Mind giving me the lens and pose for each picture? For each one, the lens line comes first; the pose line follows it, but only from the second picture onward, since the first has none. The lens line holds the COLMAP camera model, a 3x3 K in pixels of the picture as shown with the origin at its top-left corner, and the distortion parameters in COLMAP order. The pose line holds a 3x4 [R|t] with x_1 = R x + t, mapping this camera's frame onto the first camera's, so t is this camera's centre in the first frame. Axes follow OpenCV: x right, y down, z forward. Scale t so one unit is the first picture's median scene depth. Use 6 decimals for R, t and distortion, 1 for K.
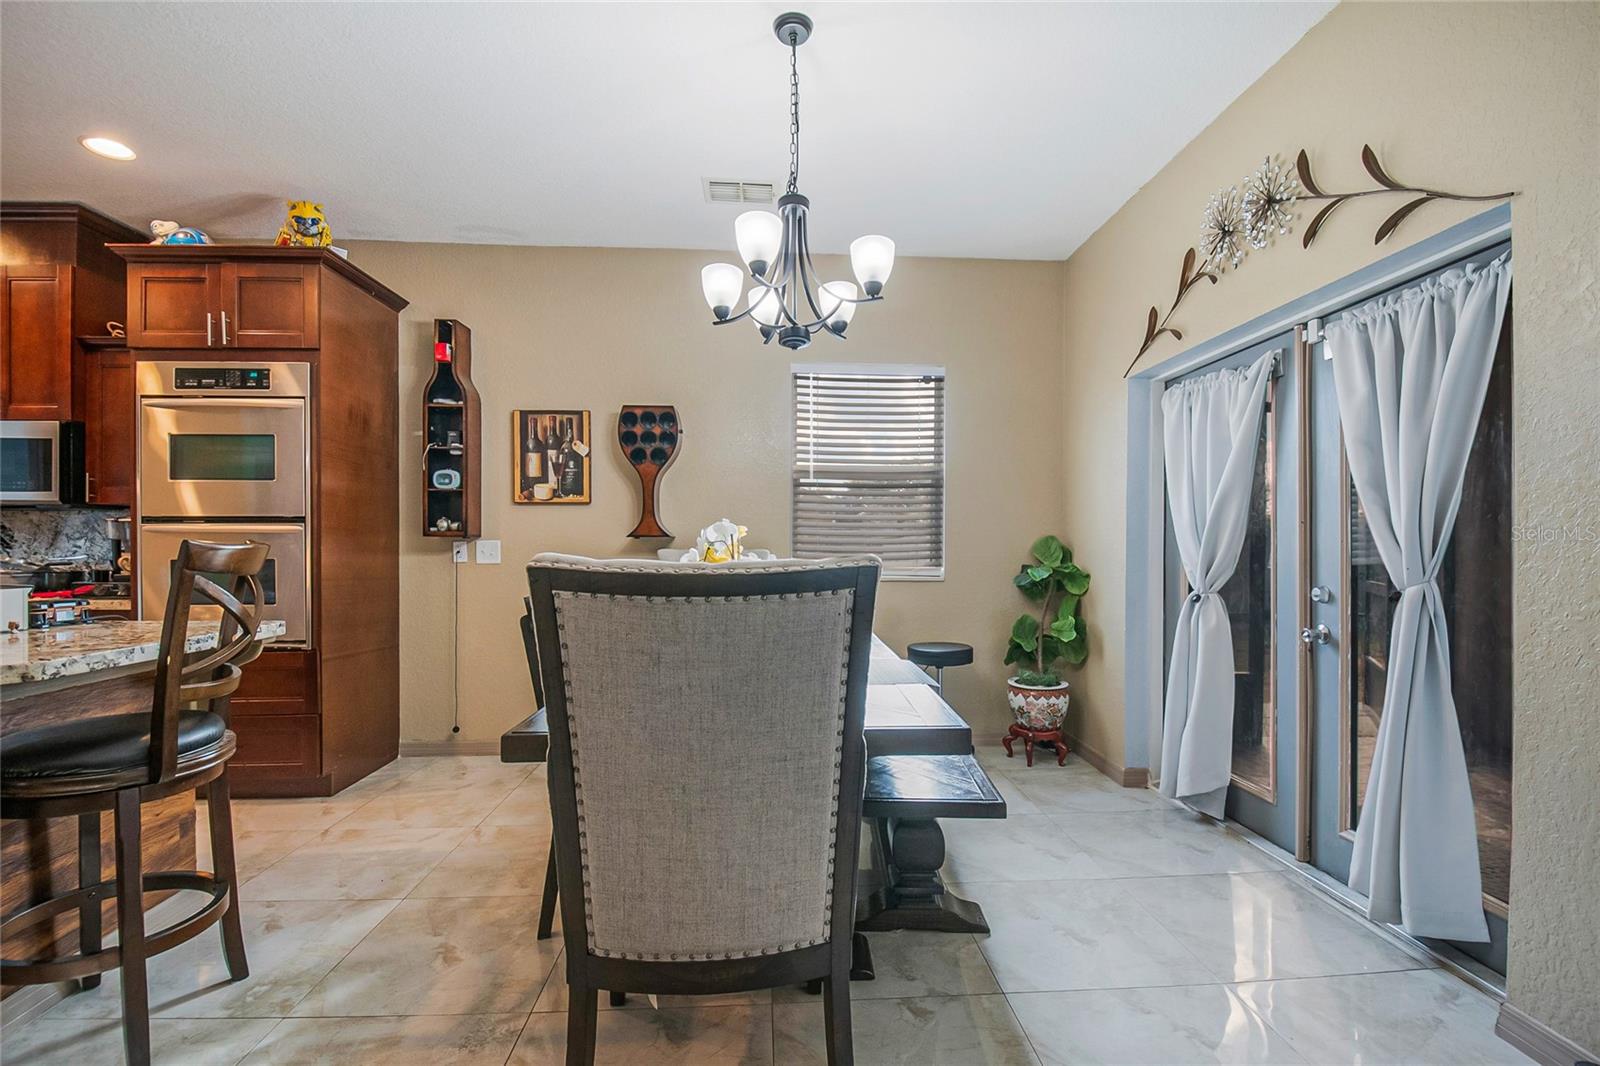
lens RADIAL K [[715.1, 0, 803.4], [0, 715.1, 549.8], [0, 0, 1]] dist [-0.002139, -0.012864]
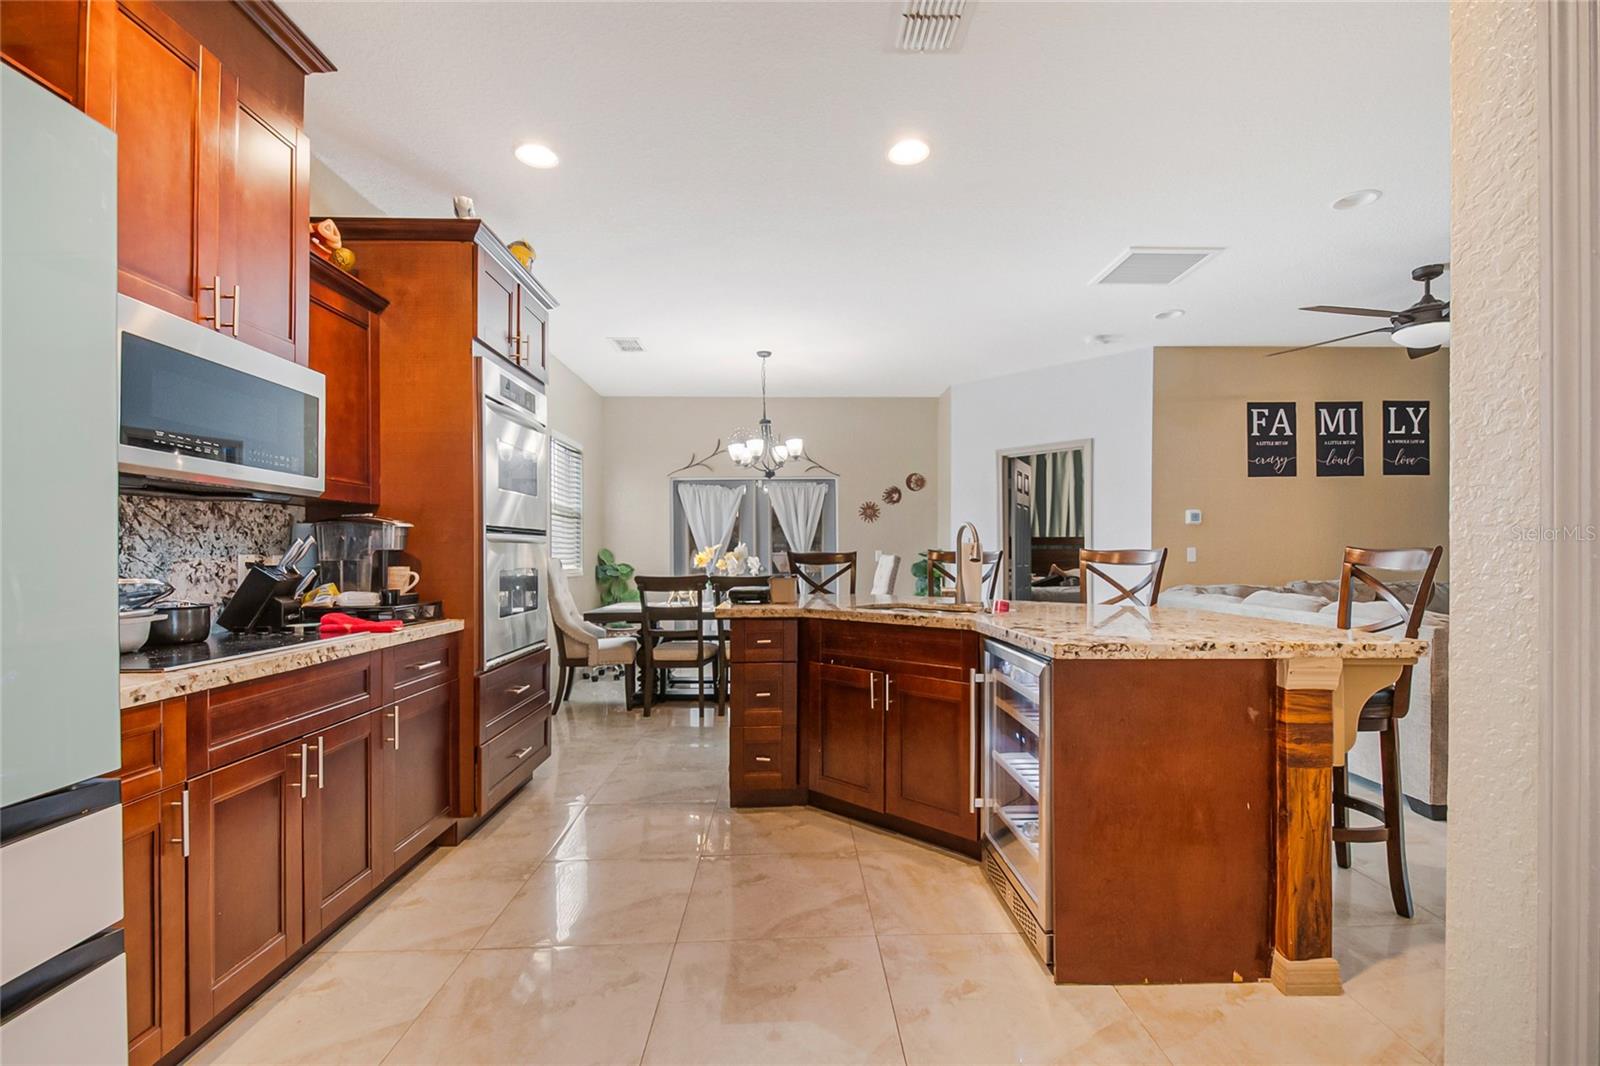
lens RADIAL K [[703.0, 0, 808.6], [0, 703.0, 552.4], [0, 0, 1]] dist [0.026229, -0.029809]
pose [[0.030932, -0.003197, 0.999516, -1.826498], [0.009939, 0.999946, 0.002891, -0.009958], [-0.999472, 0.009845, 0.030962, 0.541913]]
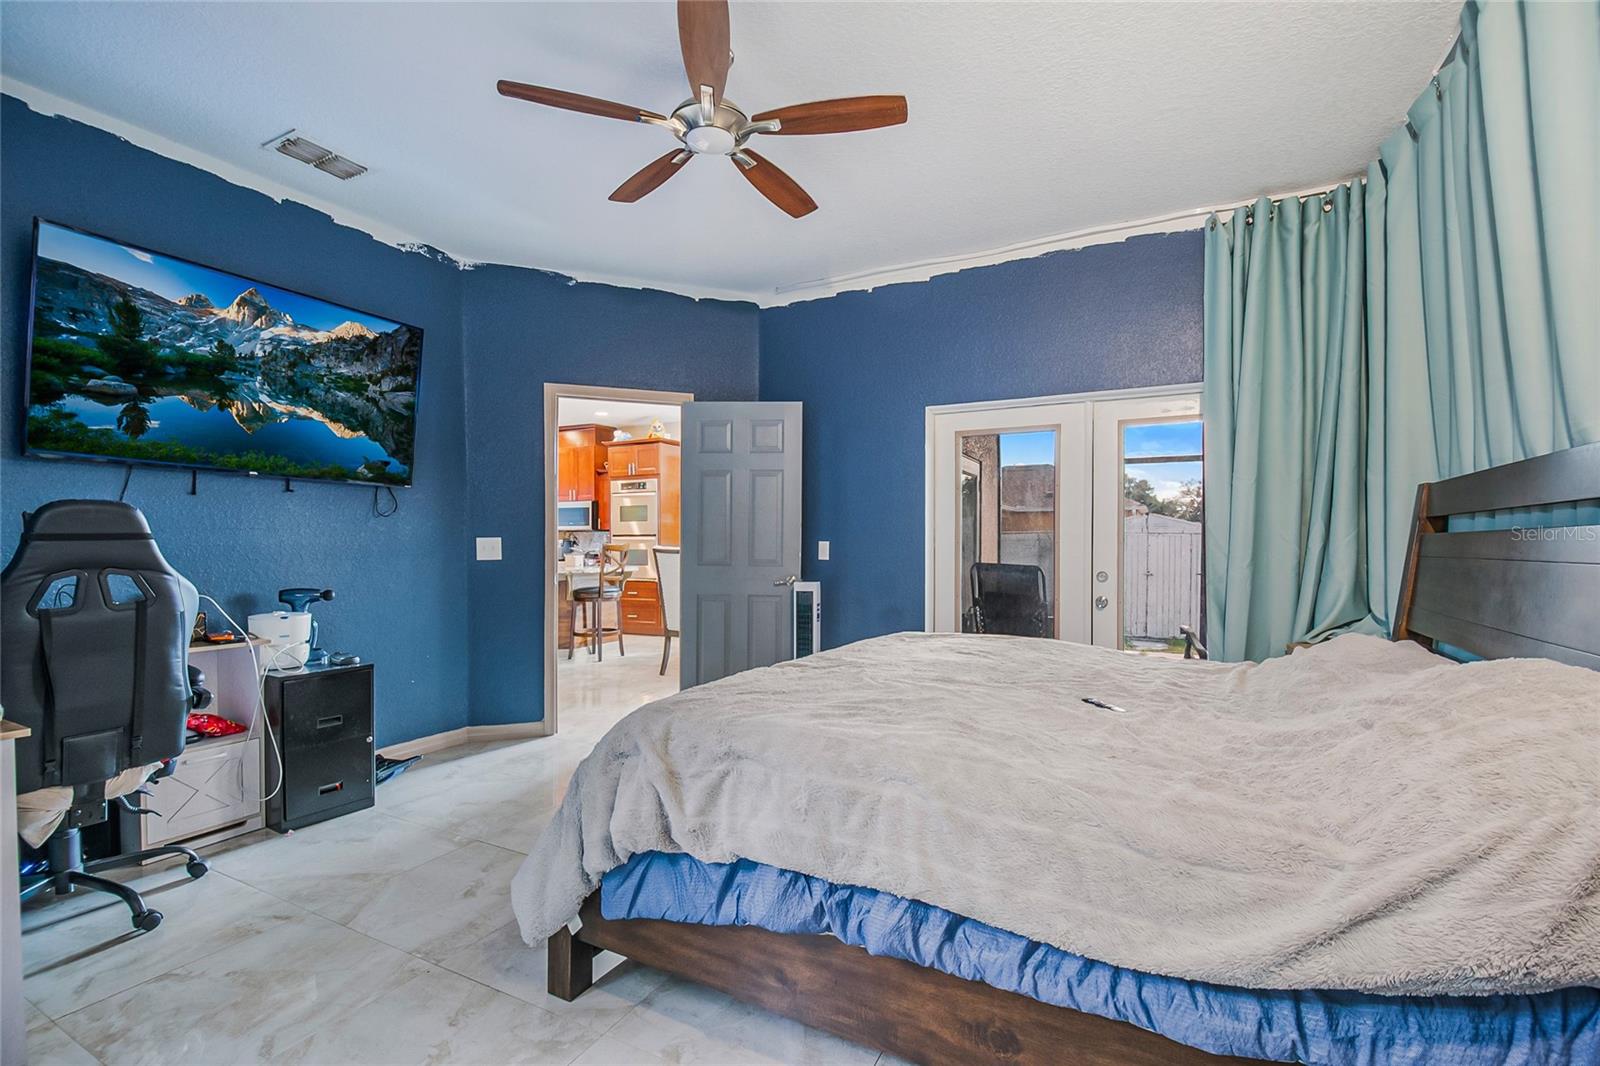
lens RADIAL K [[703.0, 0, 808.6], [0, 703.0, 552.4], [0, 0, 1]] dist [0.026229, -0.029809]
pose [[0.864584, 0.000726, -0.502488, 1.218534], [-0.002095, 0.999995, -0.002160, 0.032028], [0.502484, 0.002921, 0.864581, -1.101193]]
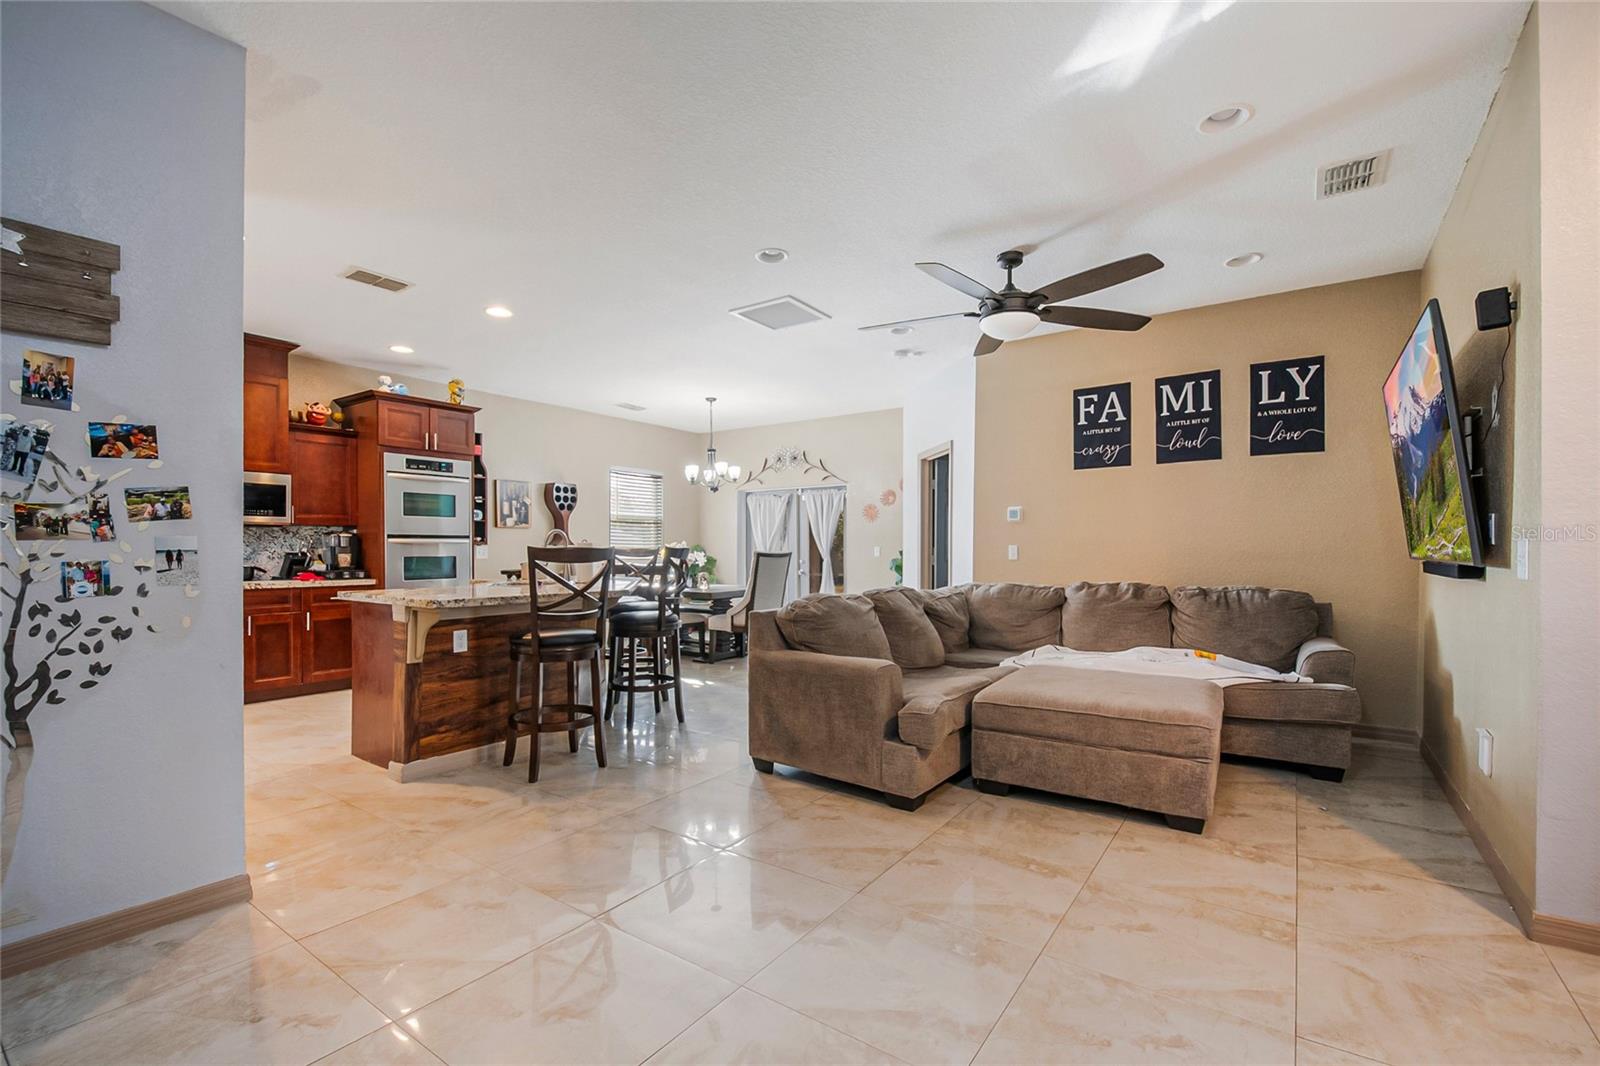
lens RADIAL K [[703.0, 0, 808.6], [0, 703.0, 552.4], [0, 0, 1]] dist [0.026229, -0.029809]
pose [[0.621886, -0.005901, 0.783086, -1.700212], [0.005740, 0.999979, 0.002977, 0.002166], [-0.783087, 0.002643, 0.621907, -1.059354]]
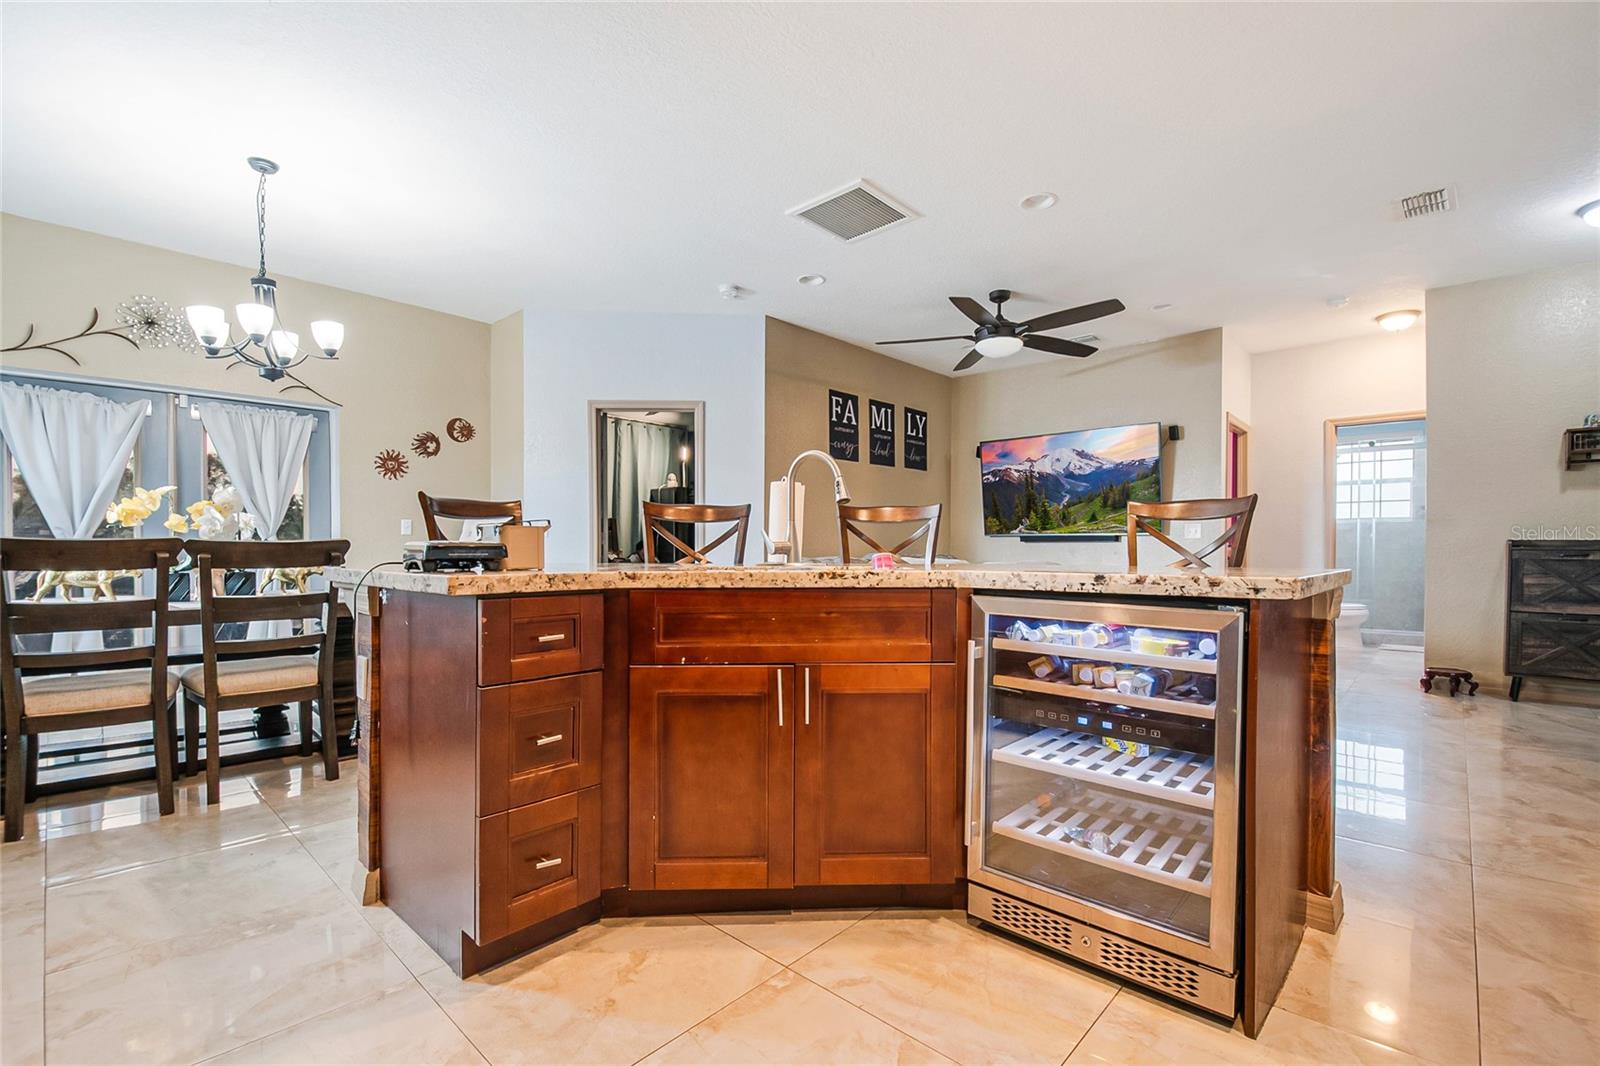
lens RADIAL K [[703.0, 0, 808.6], [0, 703.0, 552.4], [0, 0, 1]] dist [0.026229, -0.029809]
pose [[-0.693820, -0.010156, 0.720077, -1.348002], [-0.002015, 0.999924, 0.012161, 0.048253], [-0.720146, 0.006987, -0.693788, 0.856284]]
